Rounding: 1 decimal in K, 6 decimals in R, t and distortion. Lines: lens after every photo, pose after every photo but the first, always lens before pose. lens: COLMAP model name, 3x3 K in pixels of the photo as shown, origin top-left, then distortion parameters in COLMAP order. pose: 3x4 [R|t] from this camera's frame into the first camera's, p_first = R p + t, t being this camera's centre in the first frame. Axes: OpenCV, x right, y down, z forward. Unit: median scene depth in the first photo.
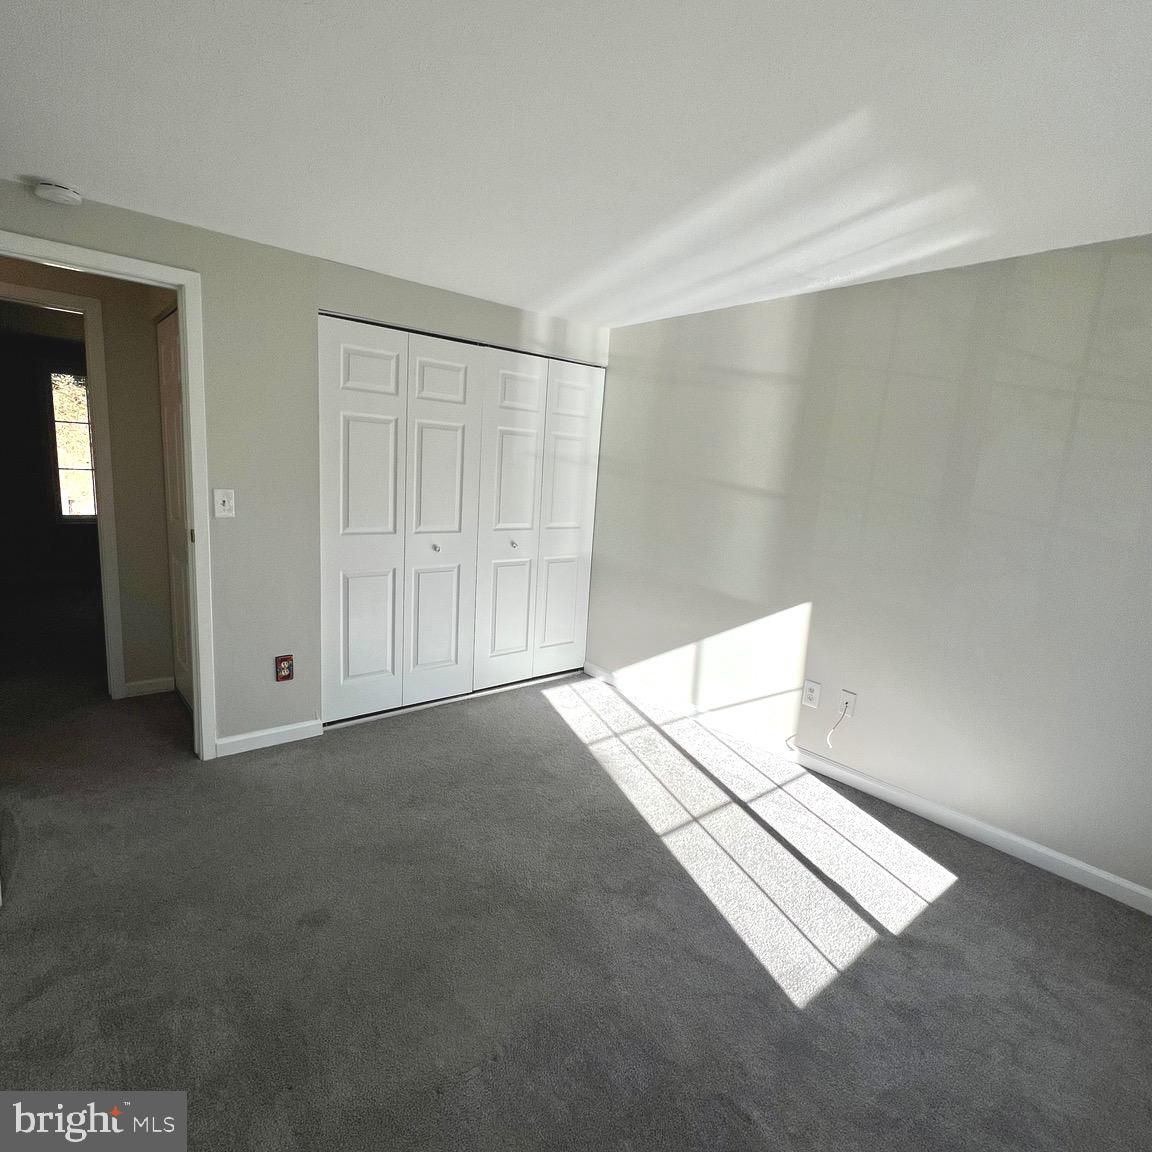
lens RADIAL K [[609.3, 0, 568.1], [0, 609.3, 576.7], [0, 0, 1]] dist [-0.030550, -0.000097]
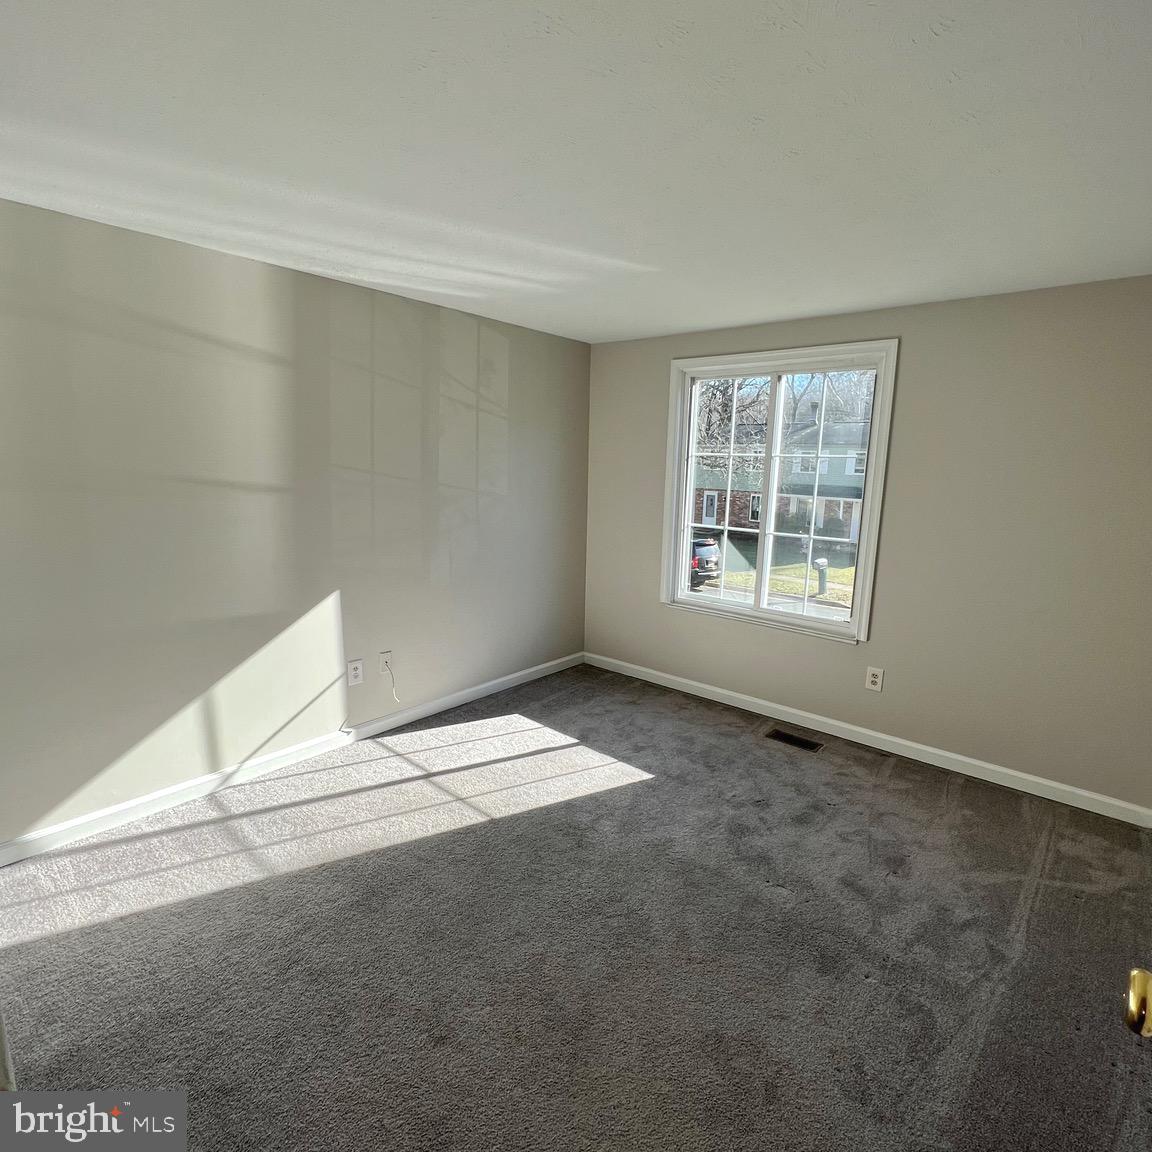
lens RADIAL K [[609.3, 0, 577.1], [0, 609.3, 573.2], [0, 0, 1]] dist [-0.030550, -0.000097]
pose [[-0.149174, -0.241931, 0.958758, -0.679126], [0.139899, 0.954690, 0.262671, -0.211360], [-0.978864, 0.173313, -0.108569, 0.763215]]
